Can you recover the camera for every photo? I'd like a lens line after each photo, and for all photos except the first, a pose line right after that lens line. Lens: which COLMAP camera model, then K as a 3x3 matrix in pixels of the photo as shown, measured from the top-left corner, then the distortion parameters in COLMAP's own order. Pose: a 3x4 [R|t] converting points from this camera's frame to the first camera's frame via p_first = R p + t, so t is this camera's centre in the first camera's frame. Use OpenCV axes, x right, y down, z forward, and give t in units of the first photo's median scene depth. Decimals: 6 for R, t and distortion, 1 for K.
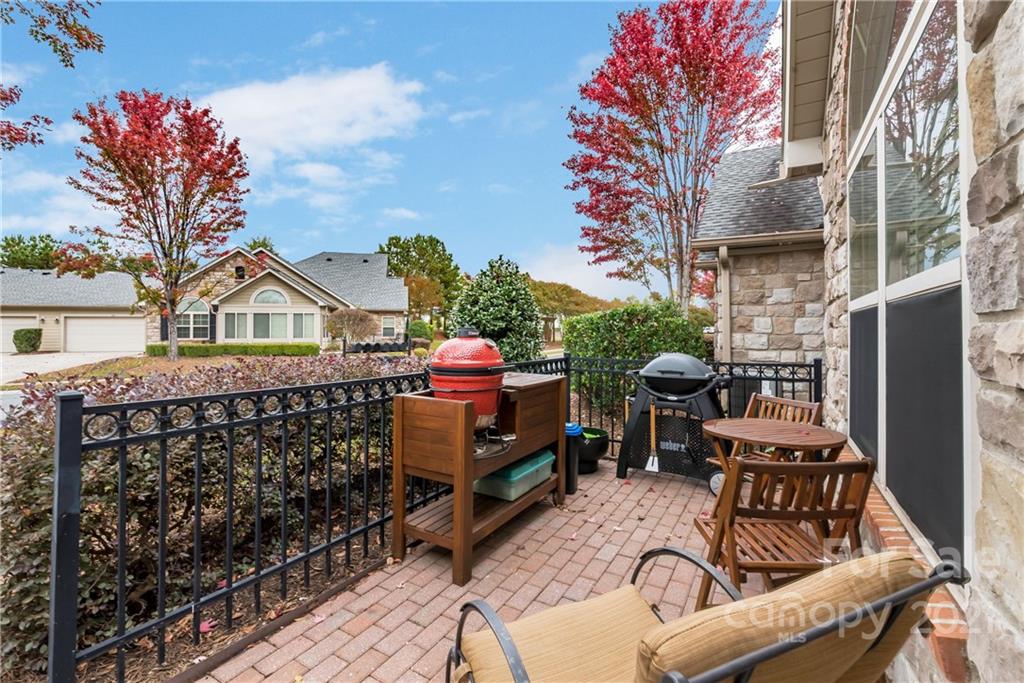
lens RADIAL K [[448.8, 0, 511.9], [0, 448.8, 333.3], [0, 0, 1]] dist [-0.000475, -0.000031]
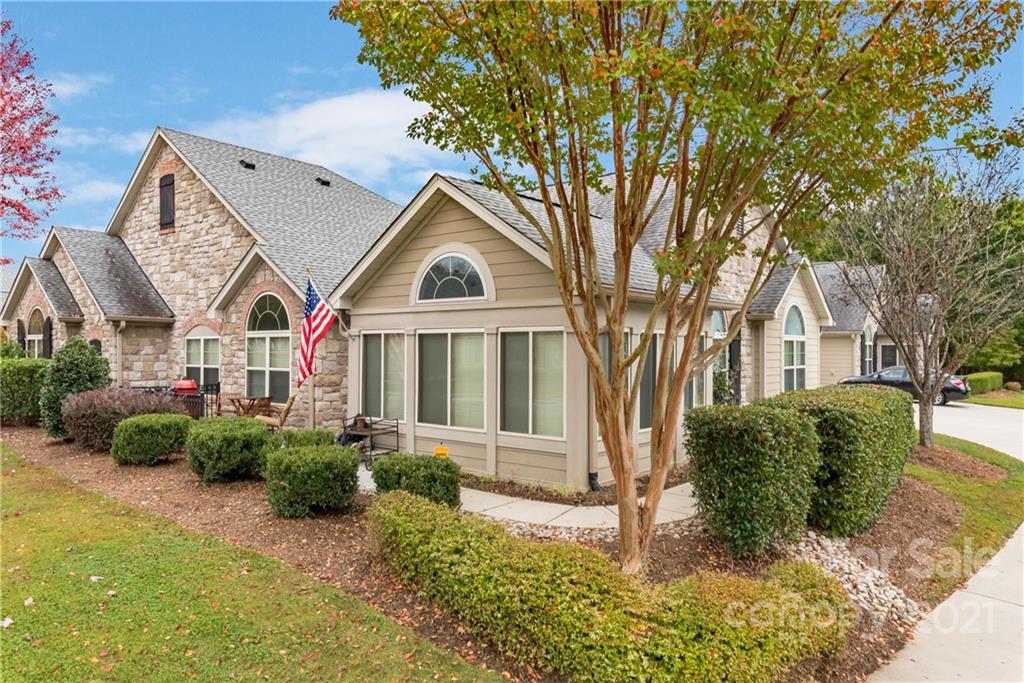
lens RADIAL K [[679.4, 0, 514.8], [0, 679.4, 341.9], [0, 0, 1]] dist [-0.001301, -0.002169]
pose [[0.155721, 0.010111, 0.987749, -1.857708], [-0.000309, 0.999948, -0.010187, -0.088403], [-0.987801, 0.001281, 0.155716, -0.881930]]
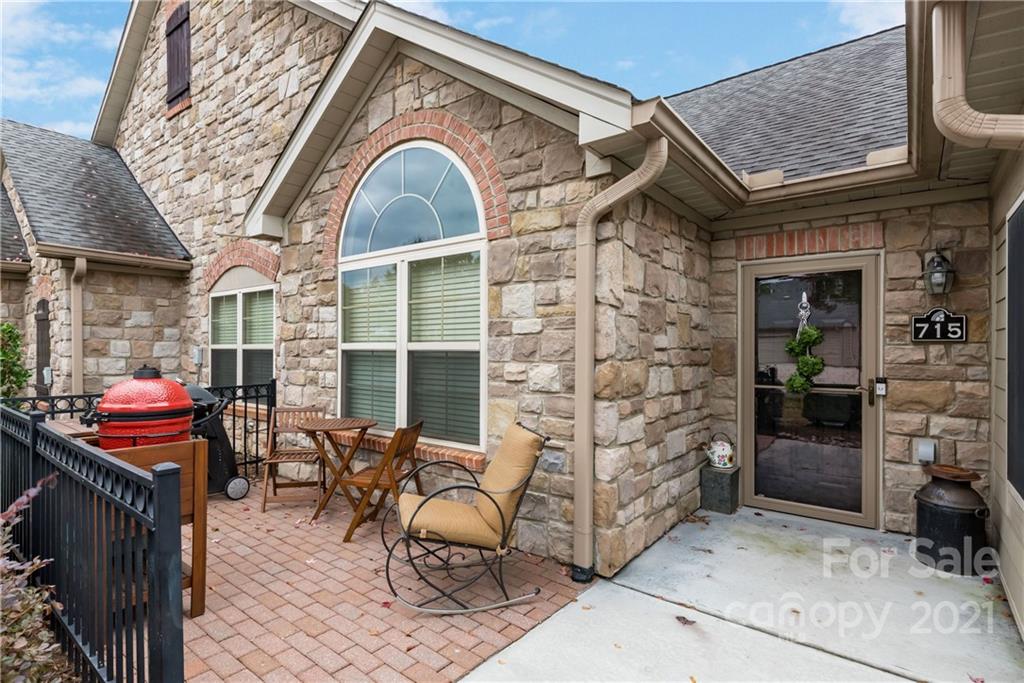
lens RADIAL K [[513.9, 0, 507.4], [0, 513.9, 345.3], [0, 0, 1]] dist [0.003951, -0.000046]
pose [[0.136281, 0.003431, 0.990664, -0.402449], [-0.000026, 0.999994, -0.003460, -0.021373], [-0.990670, 0.000445, 0.136280, 0.048706]]
